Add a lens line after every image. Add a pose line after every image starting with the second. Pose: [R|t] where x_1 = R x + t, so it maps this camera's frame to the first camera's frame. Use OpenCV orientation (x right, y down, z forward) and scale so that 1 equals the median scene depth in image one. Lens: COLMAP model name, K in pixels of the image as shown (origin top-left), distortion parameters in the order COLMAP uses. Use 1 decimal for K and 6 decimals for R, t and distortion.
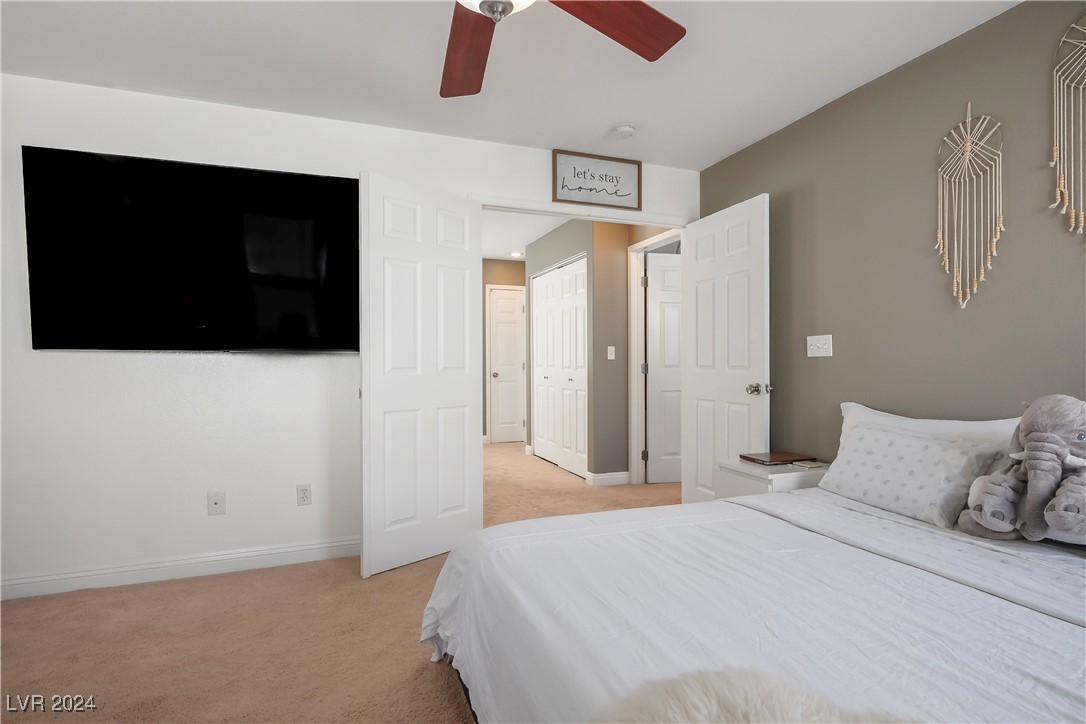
lens RADIAL K [[546.9, 0, 538.3], [0, 546.9, 371.0], [0, 0, 1]] dist [0.002257, 0.000302]
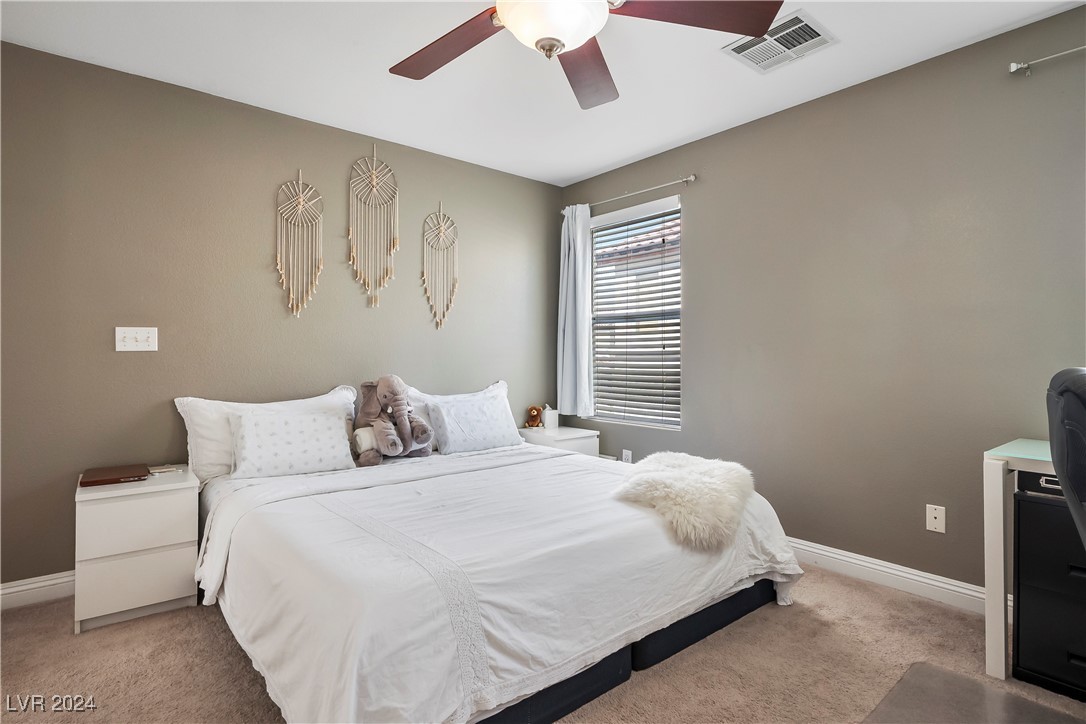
lens RADIAL K [[546.9, 0, 538.3], [0, 546.9, 371.0], [0, 0, 1]] dist [0.002257, 0.000302]
pose [[-0.324724, -0.021690, 0.945560, -0.729752], [0.018261, 0.999407, 0.029197, -0.010399], [-0.945633, 0.026748, -0.324135, 0.894420]]
